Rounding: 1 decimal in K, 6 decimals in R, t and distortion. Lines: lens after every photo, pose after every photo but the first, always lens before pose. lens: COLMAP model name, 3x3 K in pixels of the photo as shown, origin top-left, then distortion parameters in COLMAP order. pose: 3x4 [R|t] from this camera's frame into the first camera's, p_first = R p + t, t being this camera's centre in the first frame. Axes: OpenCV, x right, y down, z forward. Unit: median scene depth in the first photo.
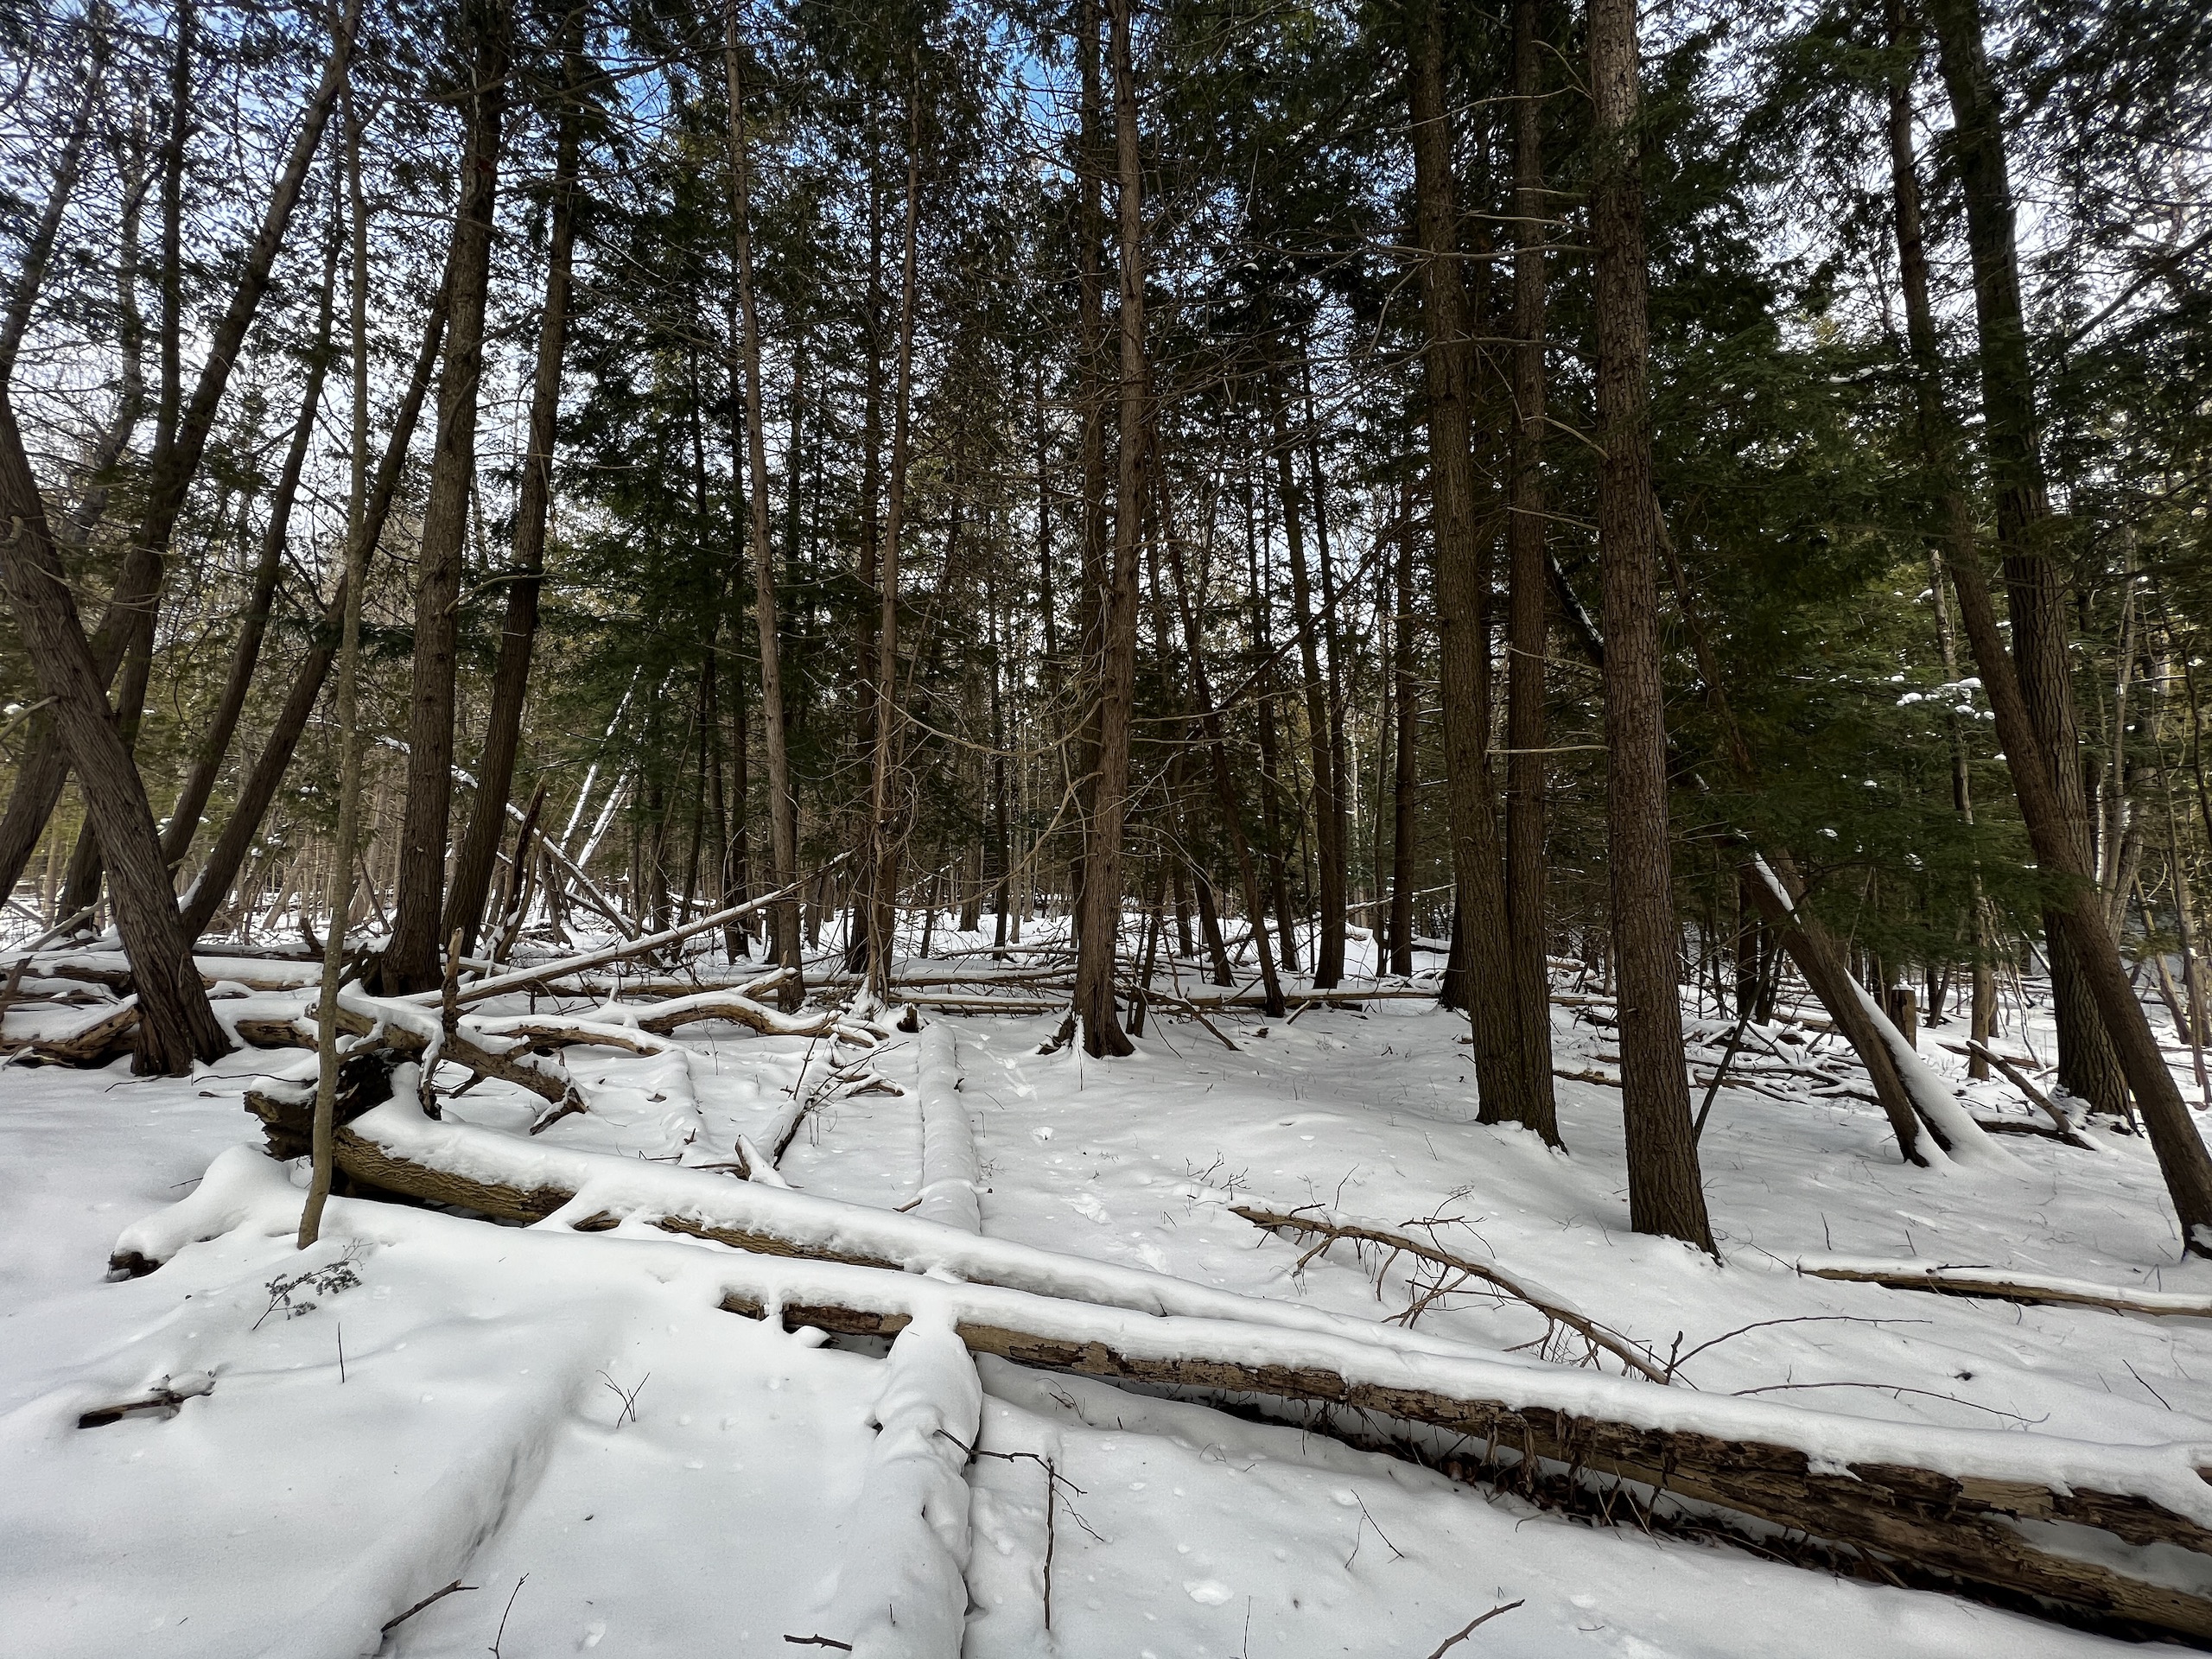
lens RADIAL K [[886.6, 0, 1100.7], [0, 886.6, 824.5], [0, 0, 1]] dist [-0.002412, 0.001089]
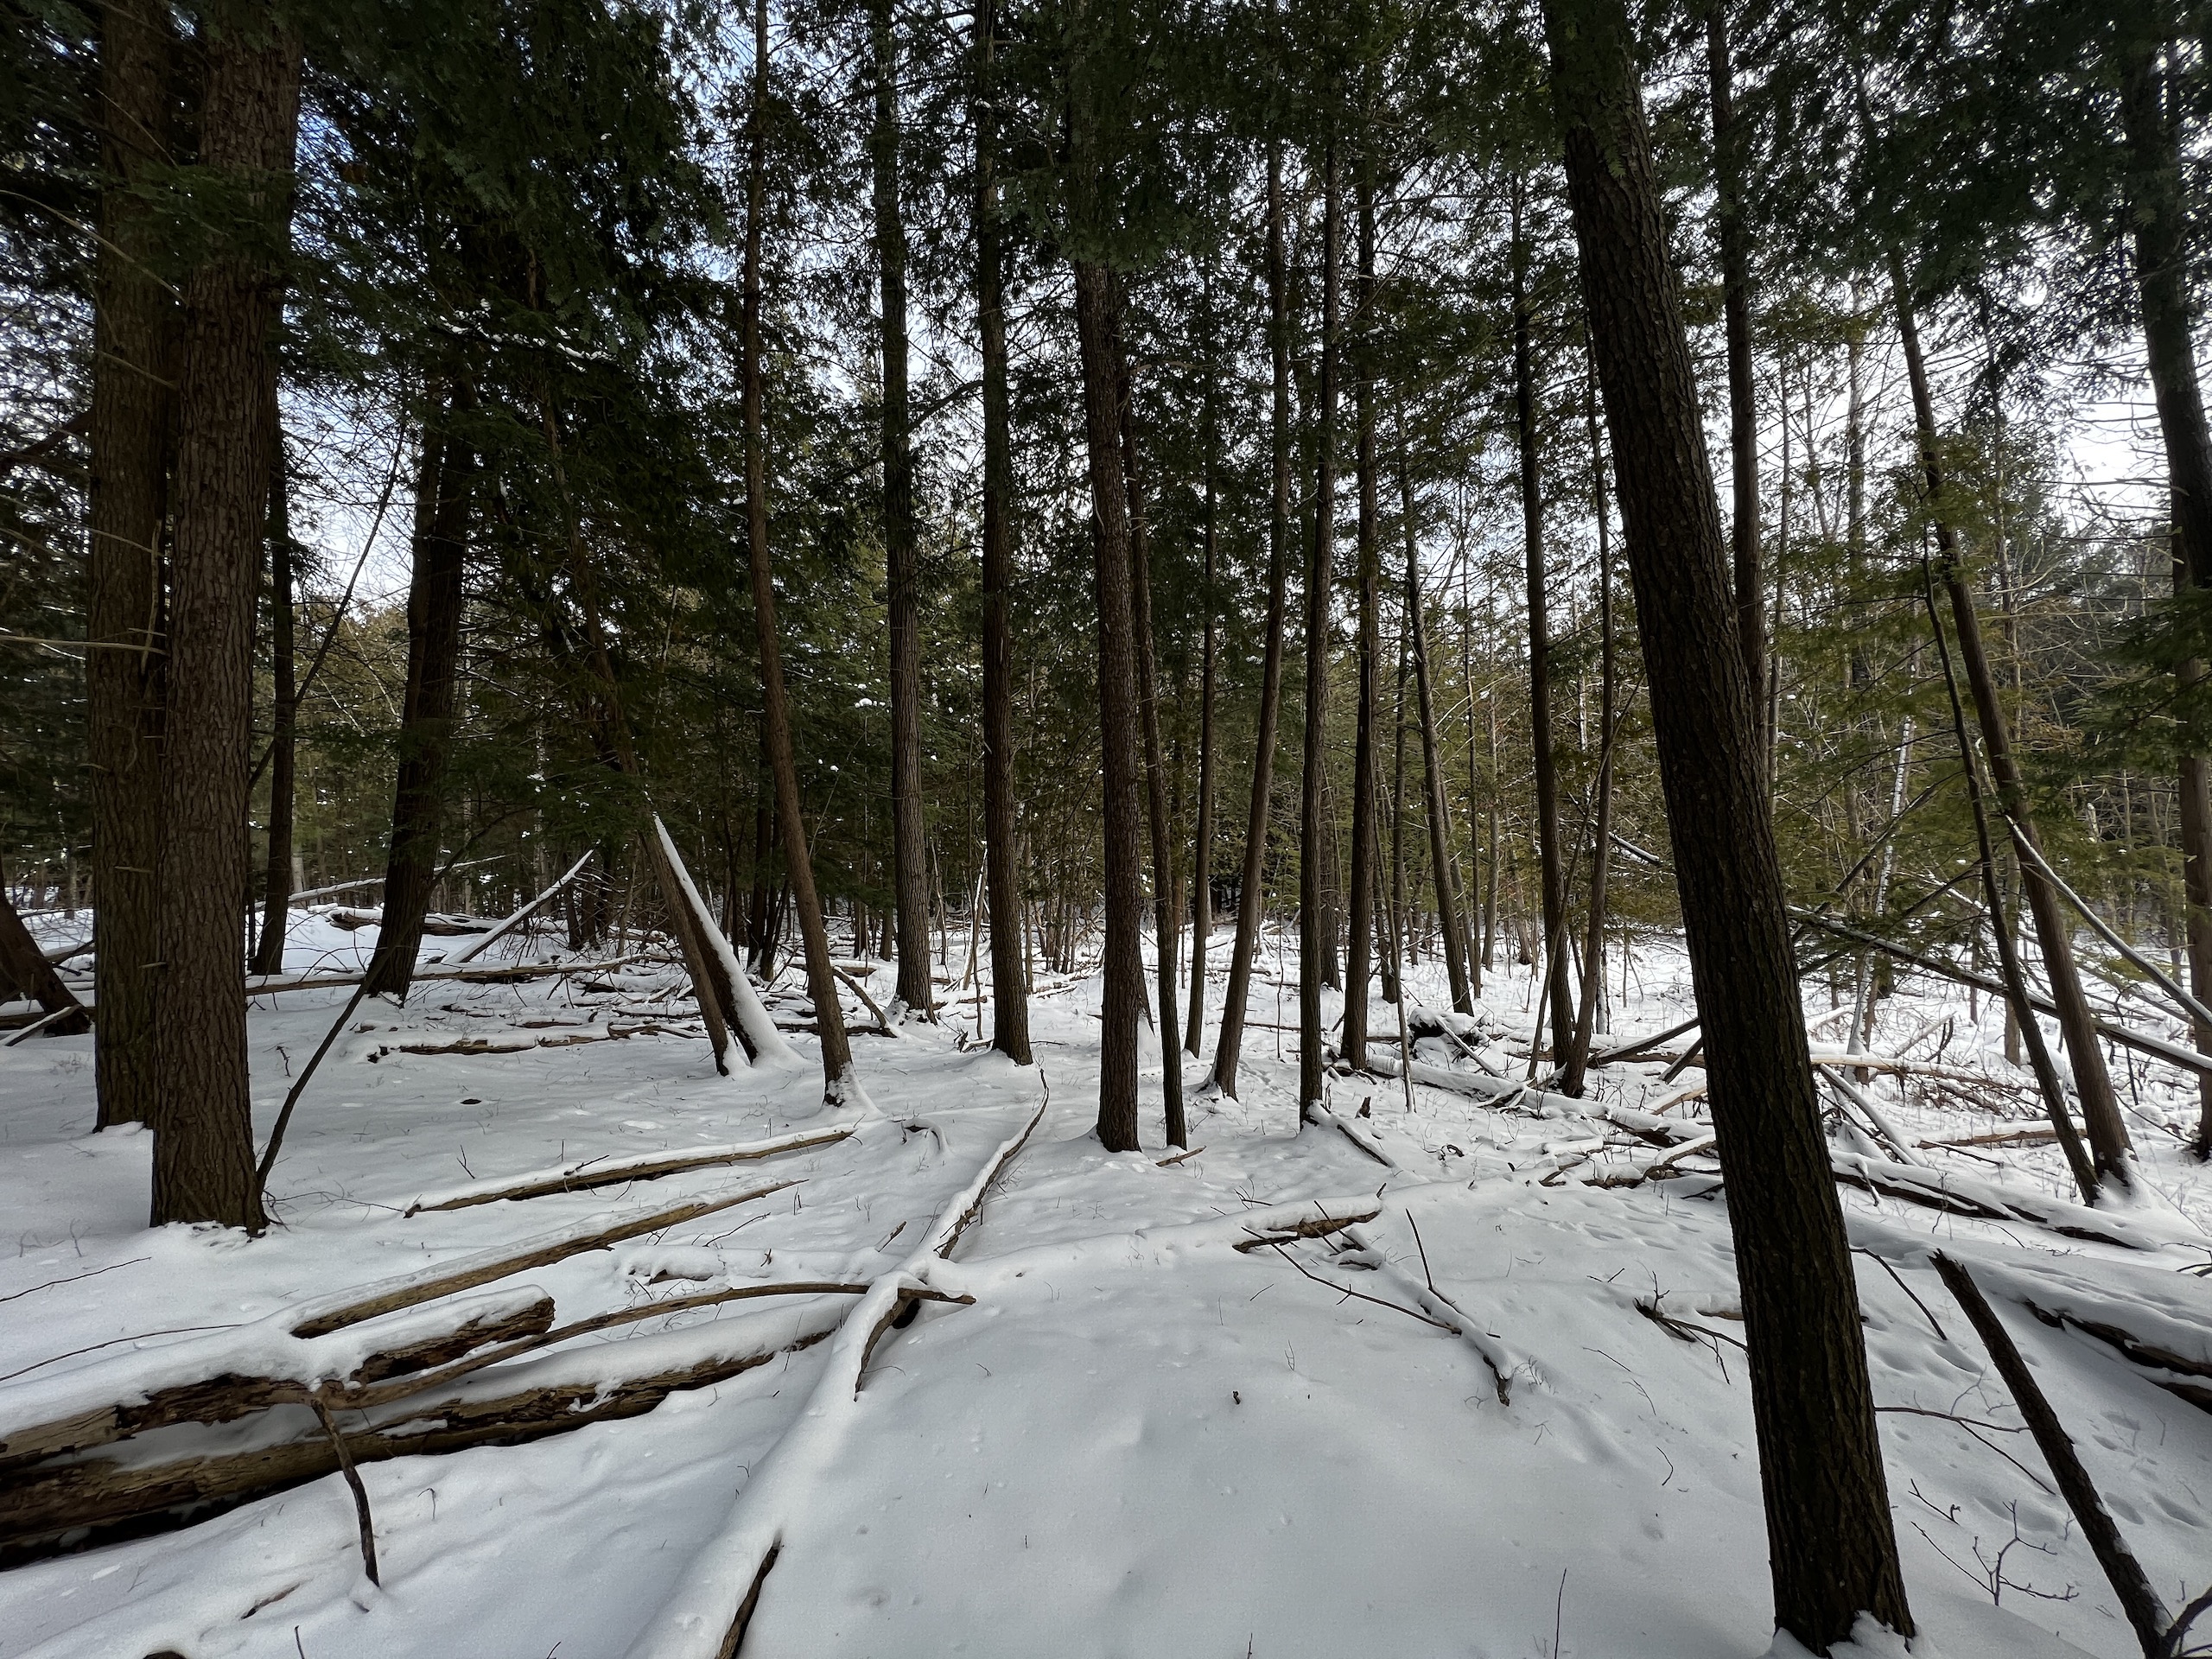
lens RADIAL K [[886.6, 0, 1099.2], [0, 886.6, 828.9], [0, 0, 1]] dist [-0.002412, 0.001089]
pose [[0.634281, 0.019306, 0.772862, 0.383980], [-0.041726, 0.999086, 0.009287, 0.028114], [-0.771976, -0.038139, 0.634507, -0.156028]]
